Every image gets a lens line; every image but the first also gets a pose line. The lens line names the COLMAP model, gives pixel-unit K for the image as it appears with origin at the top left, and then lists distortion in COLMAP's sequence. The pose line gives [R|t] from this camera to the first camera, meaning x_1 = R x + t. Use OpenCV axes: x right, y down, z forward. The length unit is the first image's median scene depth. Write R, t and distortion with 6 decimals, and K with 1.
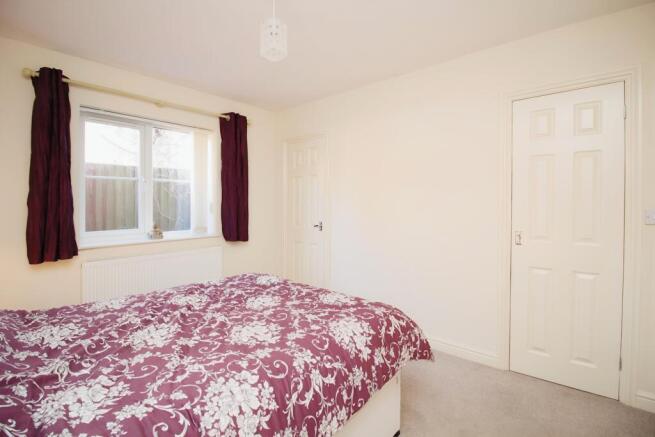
lens RADIAL K [[308.7, 0, 330.9], [0, 308.7, 206.5], [0, 0, 1]] dist [0.000521, -0.000027]
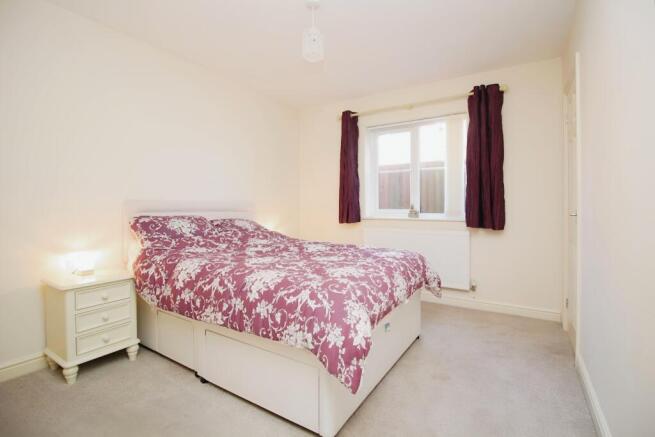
lens RADIAL K [[308.7, 0, 330.9], [0, 308.7, 206.5], [0, 0, 1]] dist [0.000521, -0.000027]
pose [[0.121357, 0.006229, -0.992589, 0.605917], [-0.015507, 0.999870, 0.004379, 0.059692], [0.992488, 0.014861, 0.121438, 0.532777]]
